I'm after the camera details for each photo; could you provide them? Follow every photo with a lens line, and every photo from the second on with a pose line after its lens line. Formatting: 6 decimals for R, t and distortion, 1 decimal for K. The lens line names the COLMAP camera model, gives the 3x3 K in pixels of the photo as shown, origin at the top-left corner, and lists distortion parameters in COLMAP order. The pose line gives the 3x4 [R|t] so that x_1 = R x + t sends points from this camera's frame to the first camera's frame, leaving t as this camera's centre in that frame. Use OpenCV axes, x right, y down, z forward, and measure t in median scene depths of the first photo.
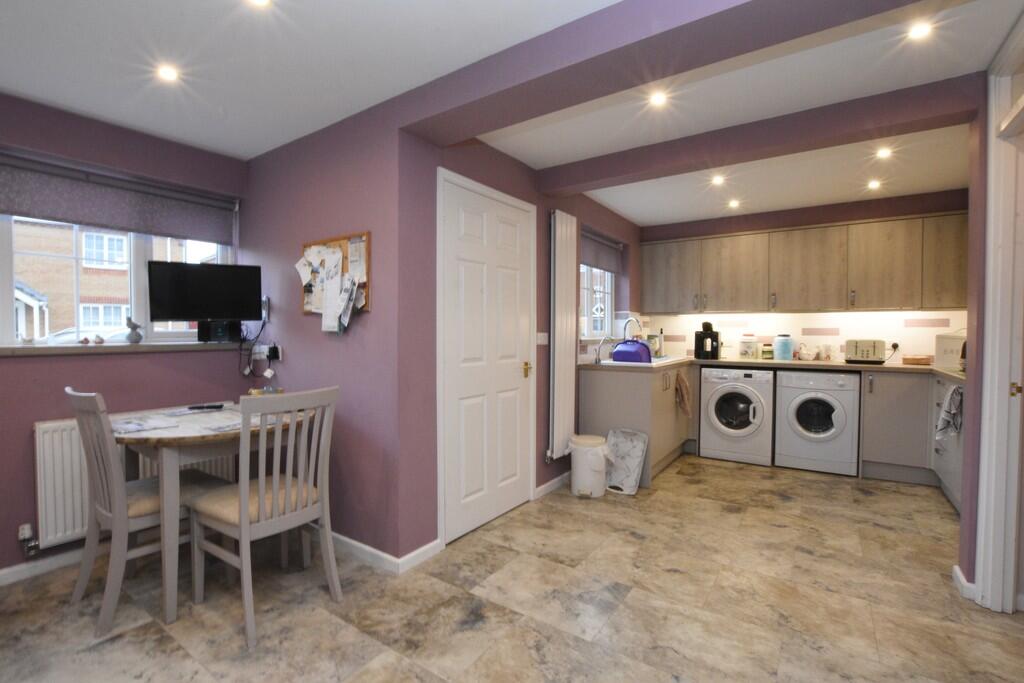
lens RADIAL K [[461.7, 0, 512.0], [0, 461.7, 341.5], [0, 0, 1]] dist [0.001376, 0.000311]
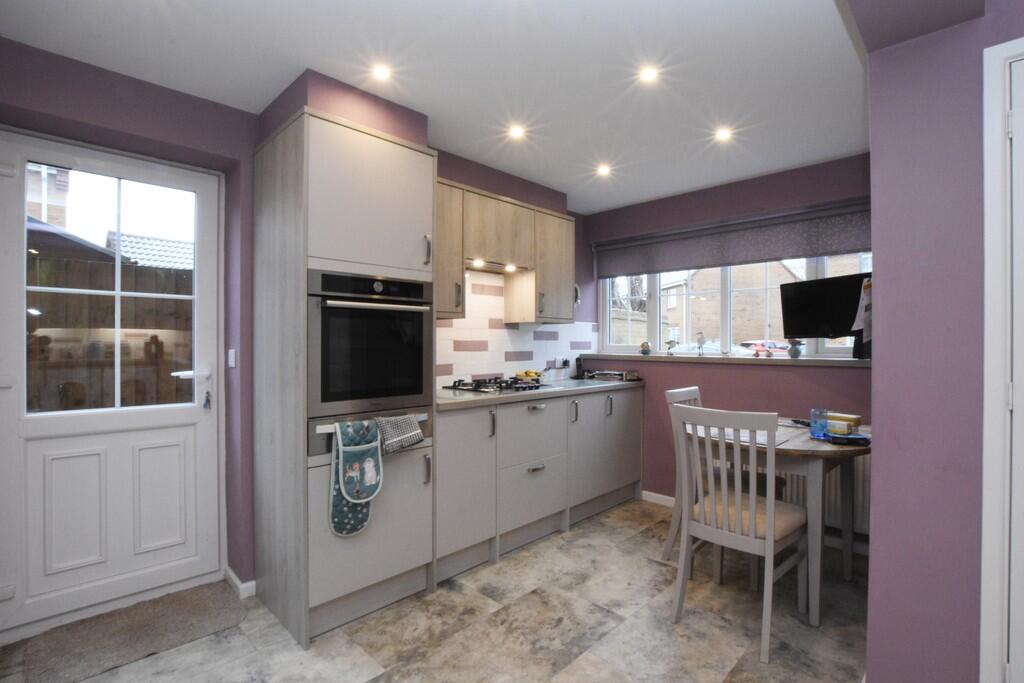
lens RADIAL K [[477.8, 0, 510.5], [0, 477.8, 346.4], [0, 0, 1]] dist [-0.021867, 0.000261]
pose [[-0.142804, -0.000407, -0.989751, 0.573566], [-0.035076, 0.999374, 0.004650, -0.006257], [0.989129, 0.035380, -0.142729, 0.666610]]
